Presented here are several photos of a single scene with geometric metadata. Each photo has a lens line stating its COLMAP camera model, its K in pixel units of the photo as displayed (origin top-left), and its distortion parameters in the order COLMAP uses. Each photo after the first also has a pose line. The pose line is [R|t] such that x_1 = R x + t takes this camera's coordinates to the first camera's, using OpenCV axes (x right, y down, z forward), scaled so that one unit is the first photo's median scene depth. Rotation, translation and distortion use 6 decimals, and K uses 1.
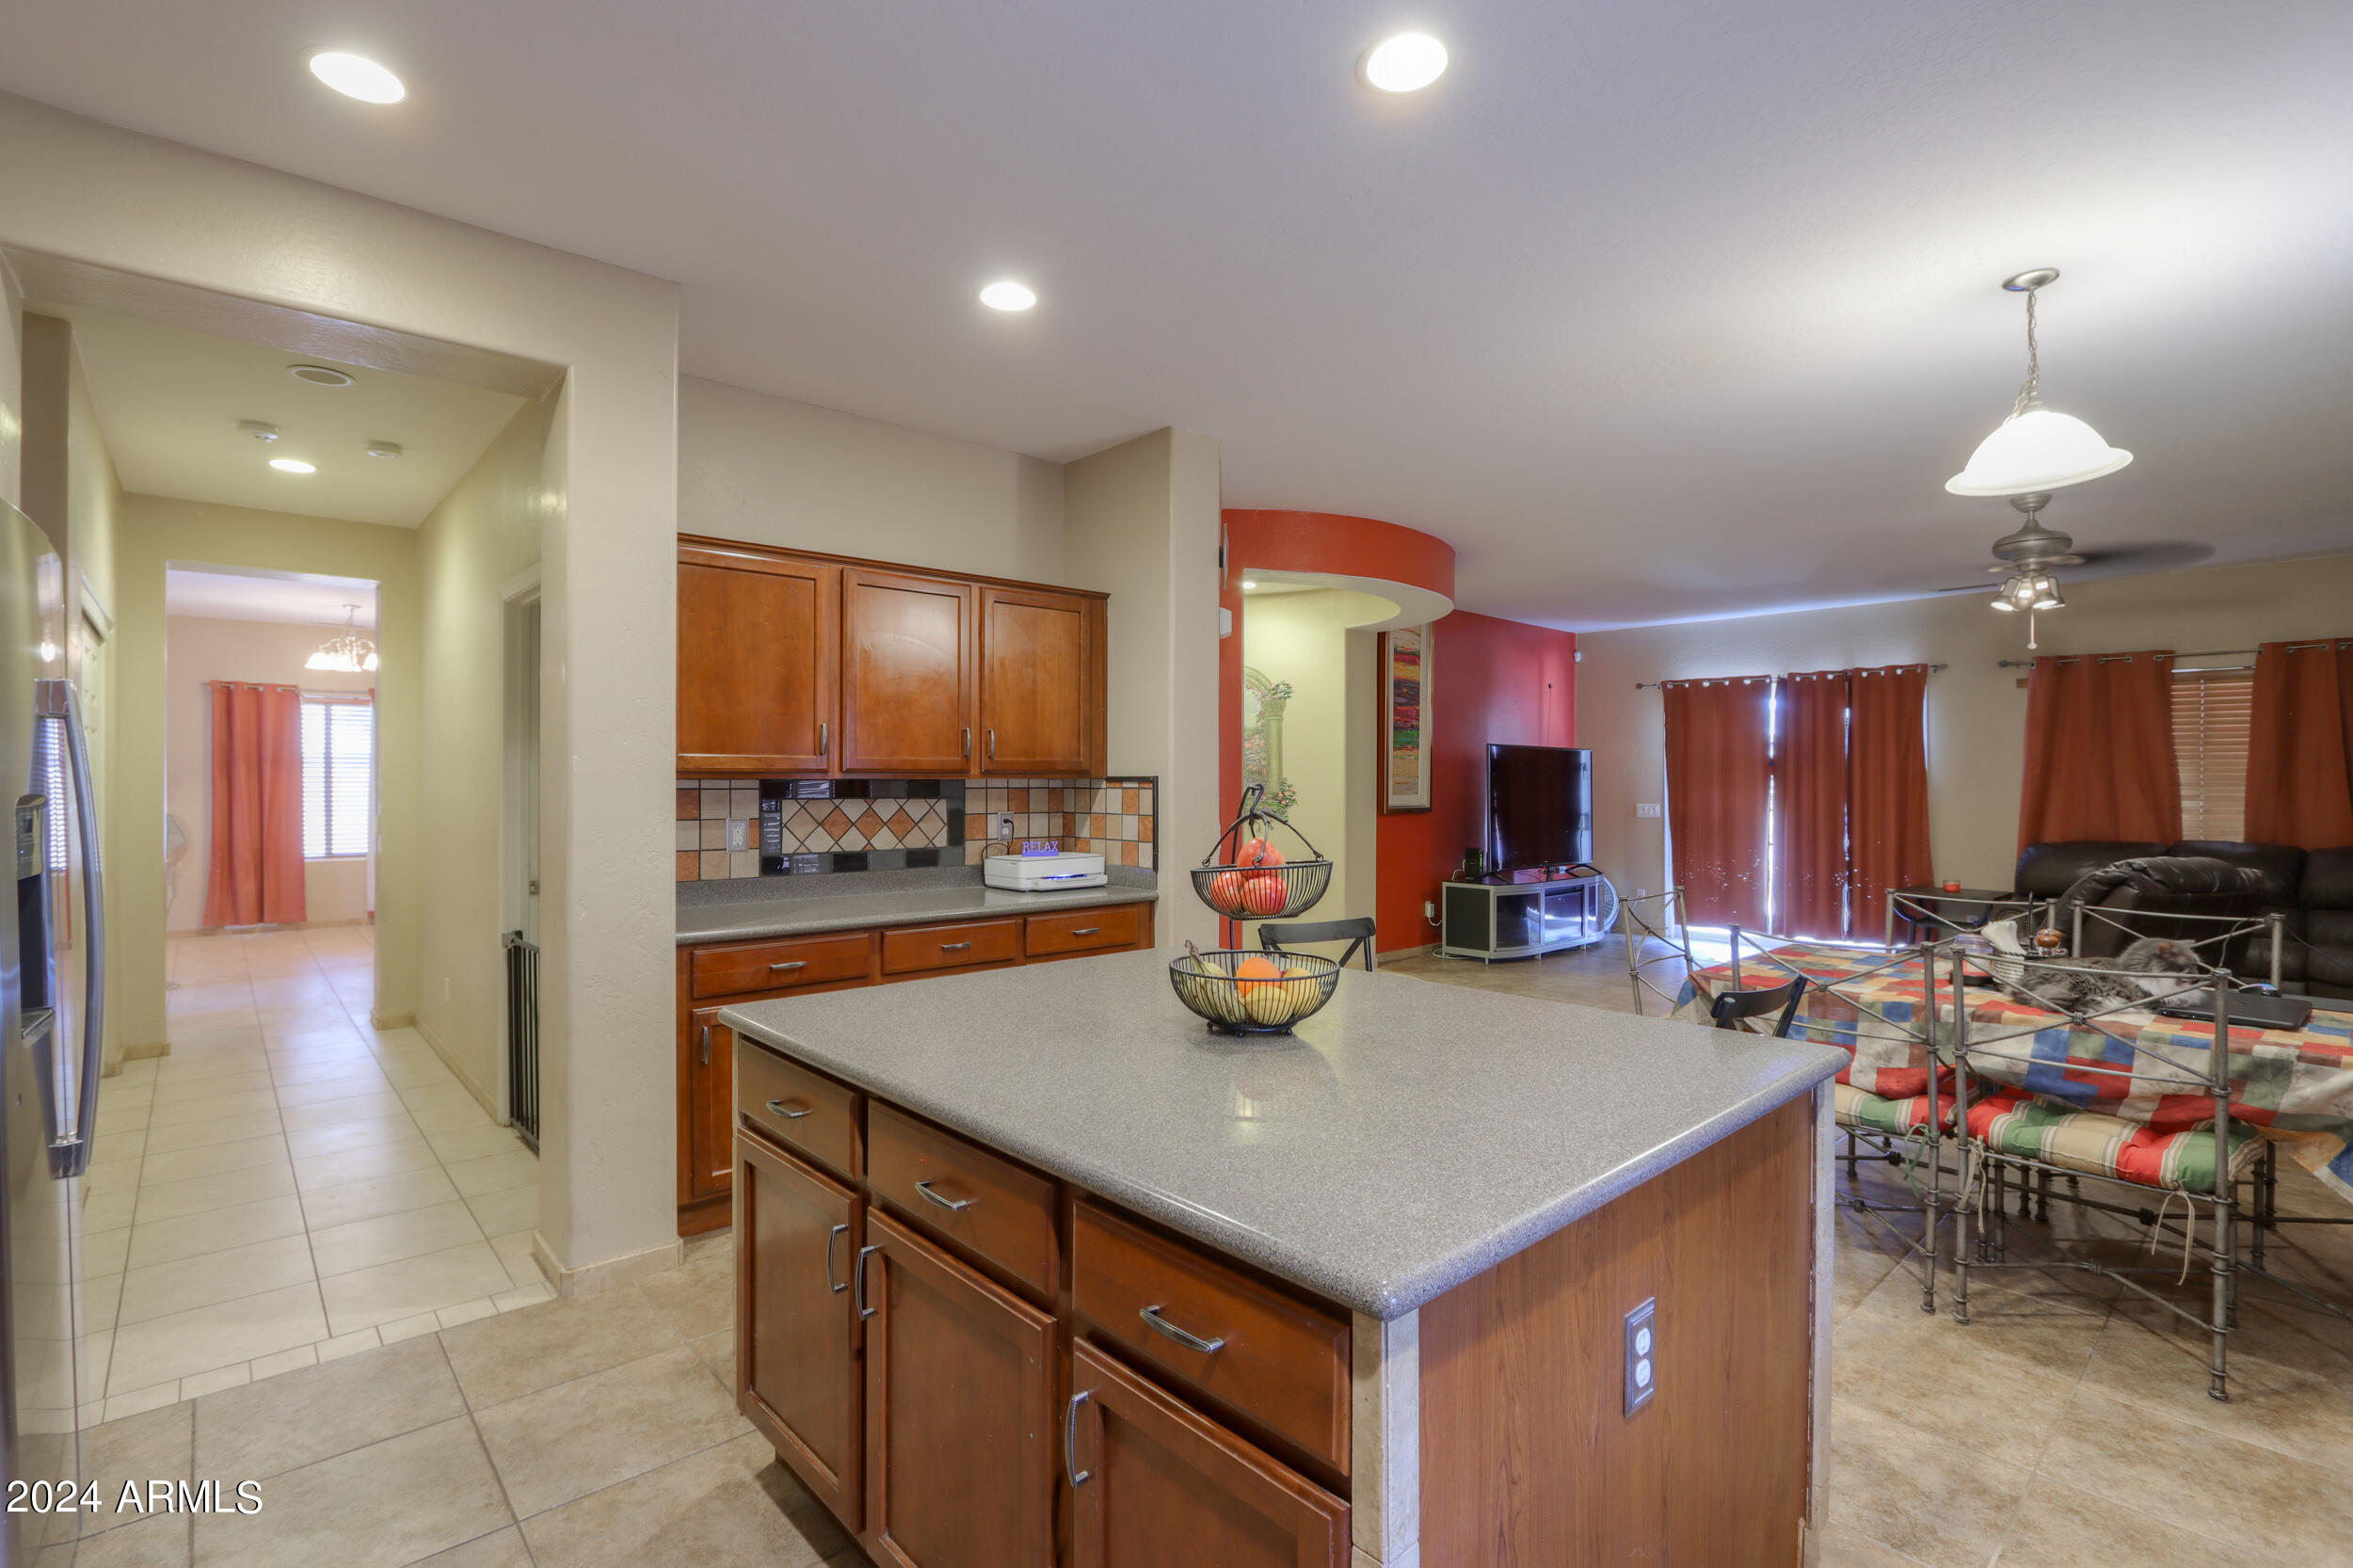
lens RADIAL K [[1091.2, 0, 1145.3], [0, 1091.2, 779.9], [0, 0, 1]] dist [-0.014779, -0.000300]
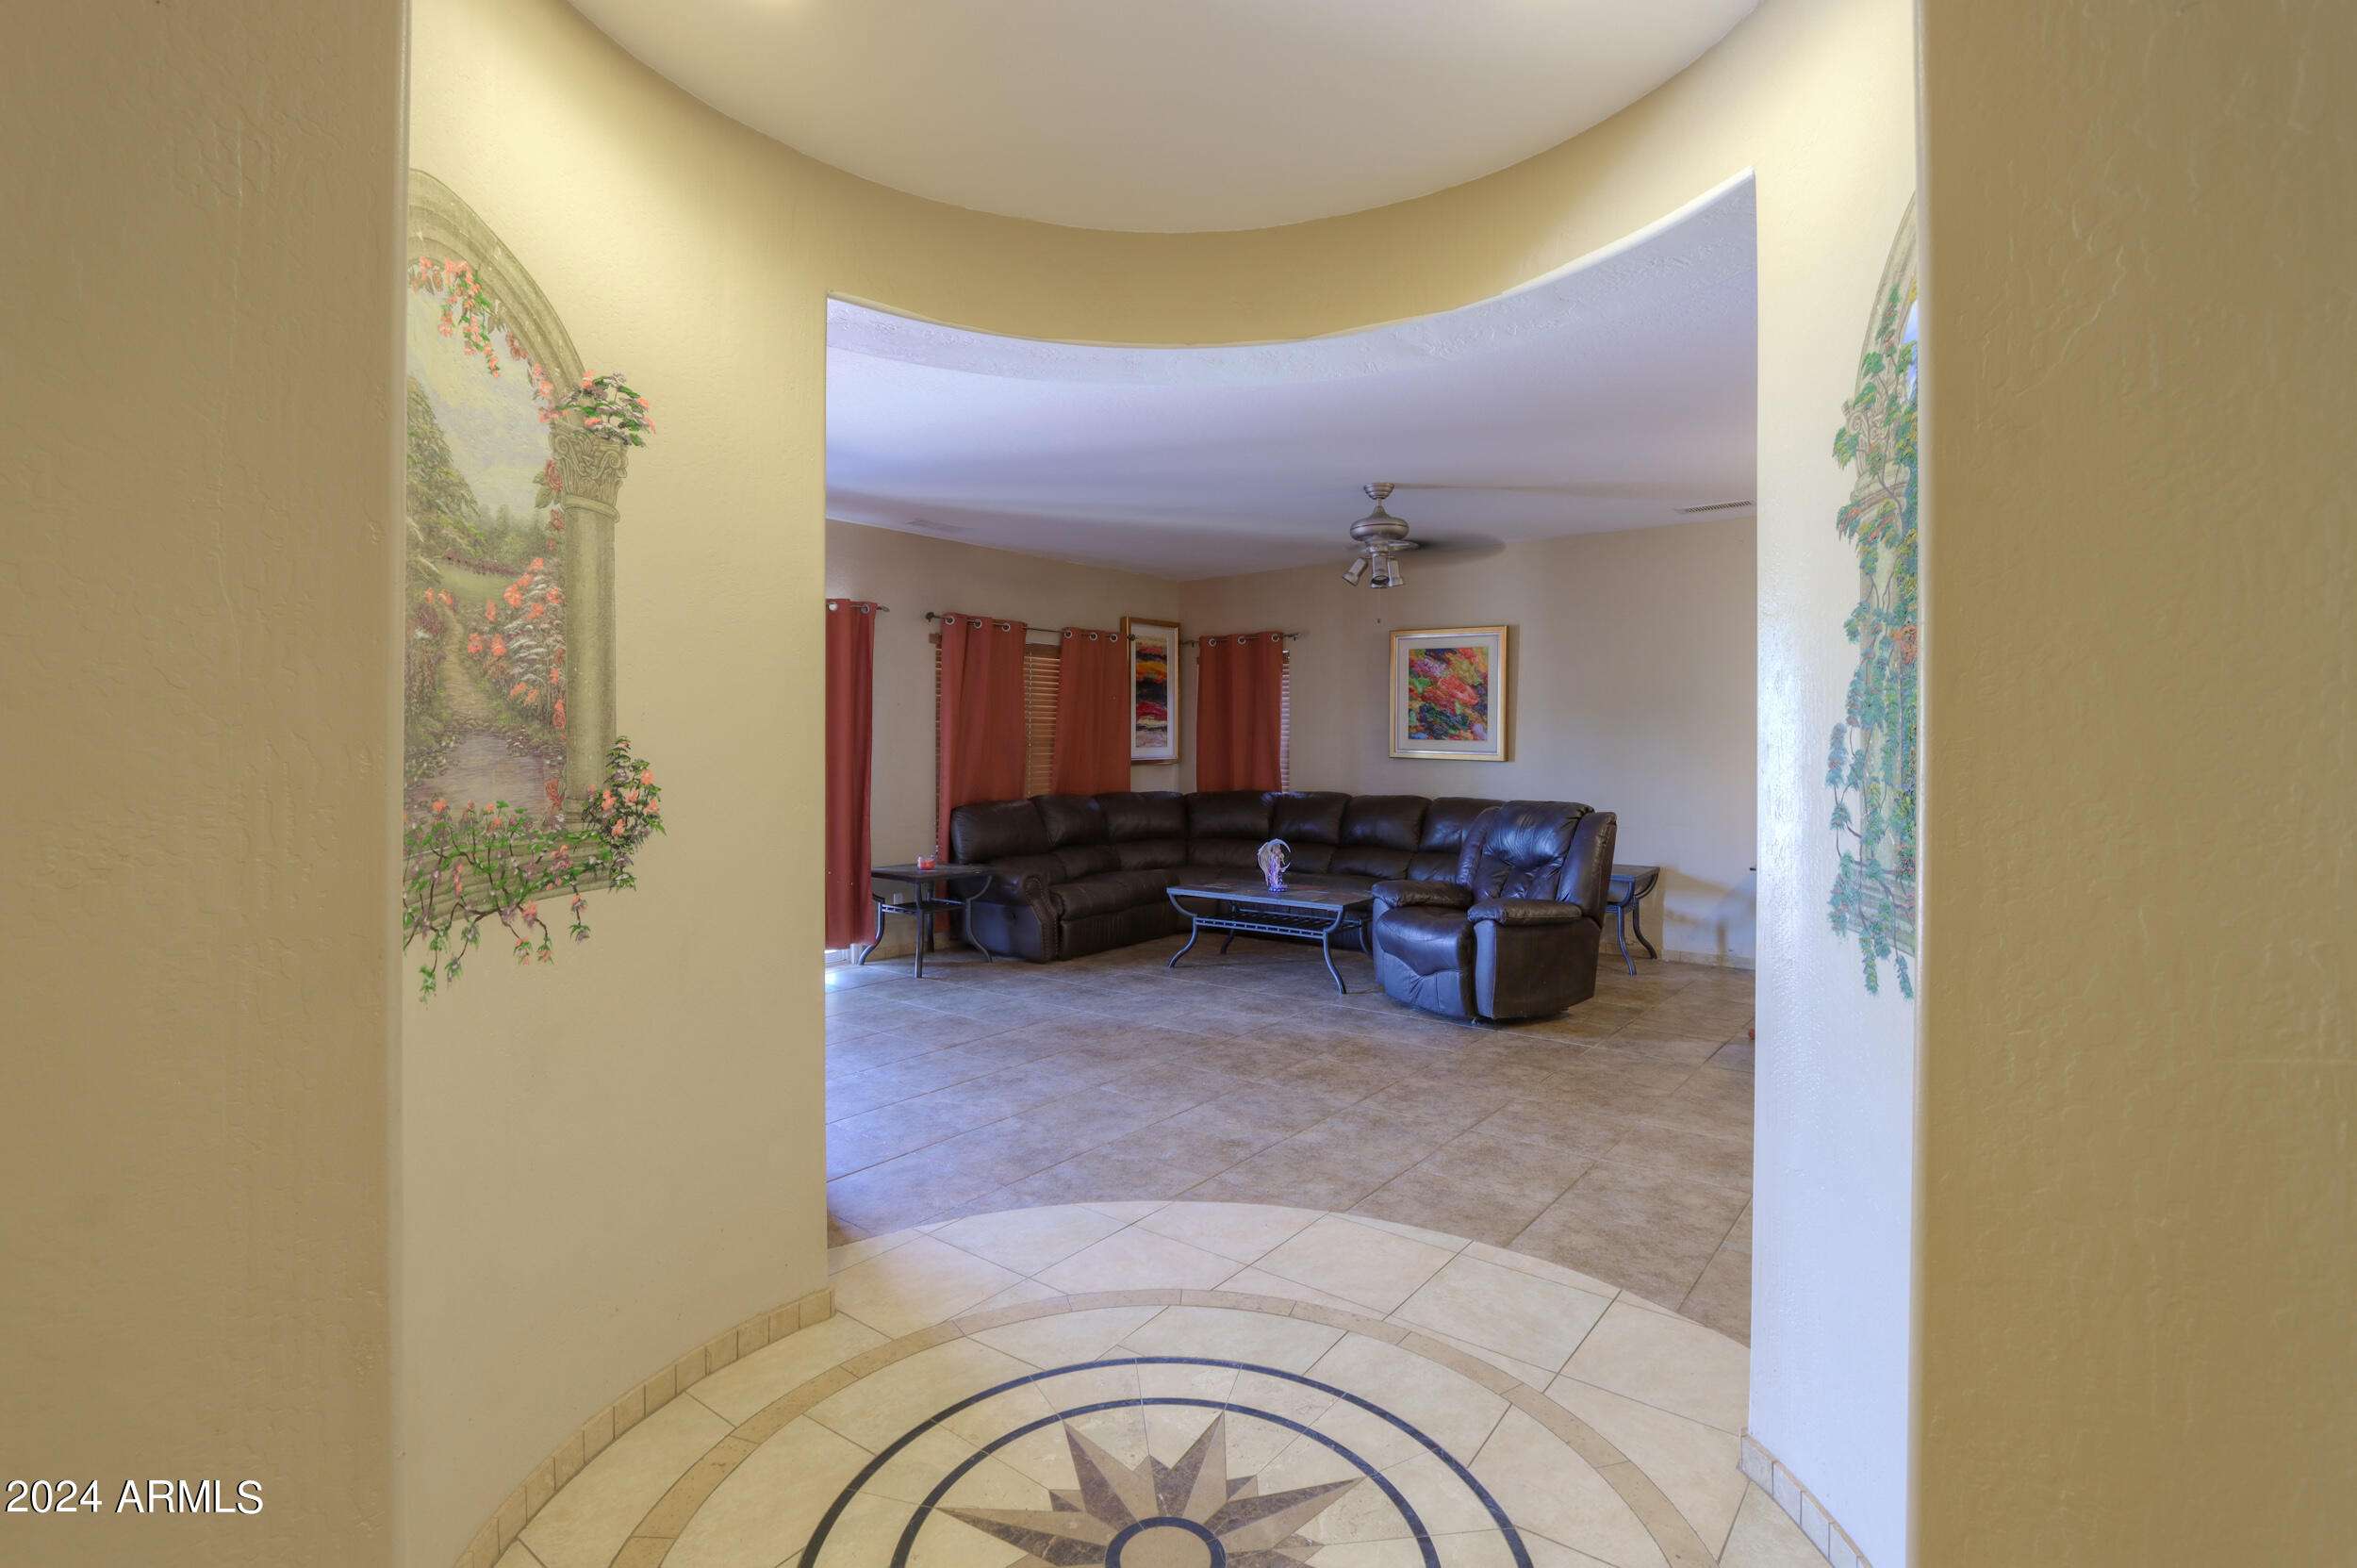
lens RADIAL K [[1120.4, 0, 1168.1], [0, 1120.4, 741.5], [0, 0, 1]] dist [-0.002477, -0.000071]
pose [[-0.173385, -0.002368, 0.984851, -0.163095], [-0.003711, 0.999992, 0.001751, -0.001802], [-0.984847, -0.003351, -0.173392, 0.899475]]
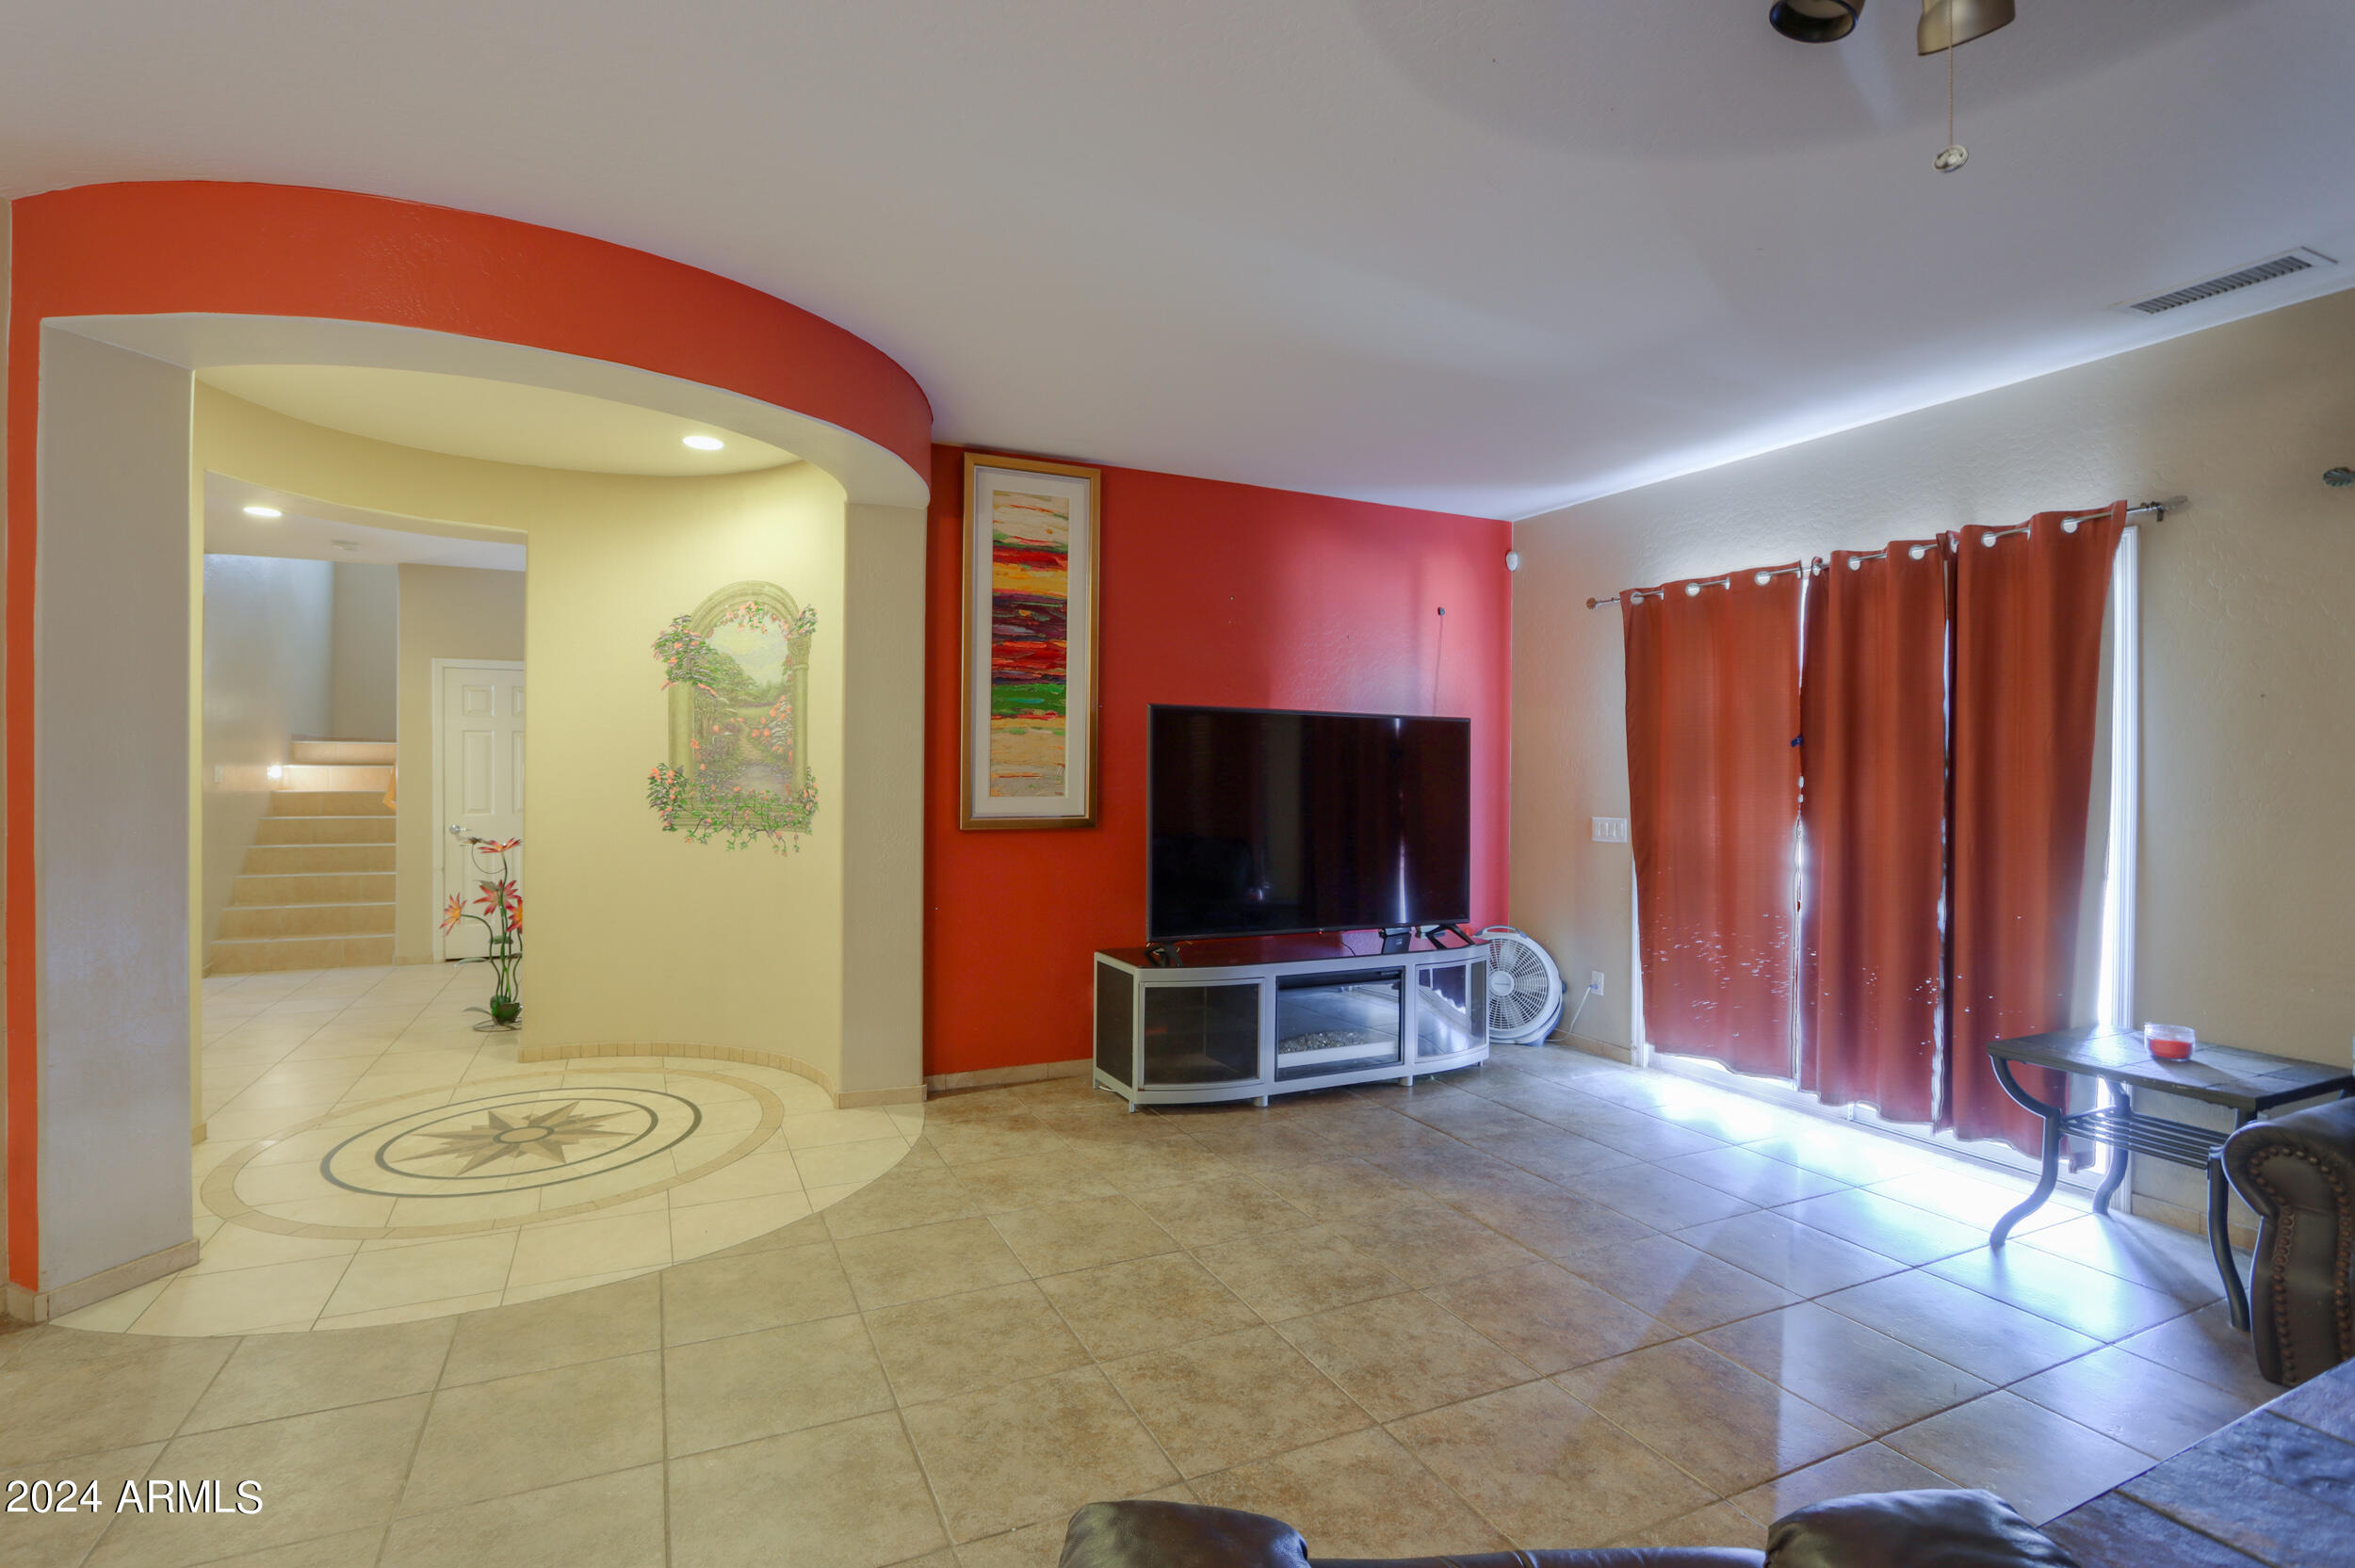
lens RADIAL K [[1092.0, 0, 1146.3], [0, 1092.0, 779.9], [0, 0, 1]] dist [-0.014779, -0.000300]
pose [[0.955399, 0.007172, -0.295230, 0.471048], [-0.005418, 0.999962, 0.006761, 0.000548], [0.295267, -0.004860, 0.955402, 0.477223]]
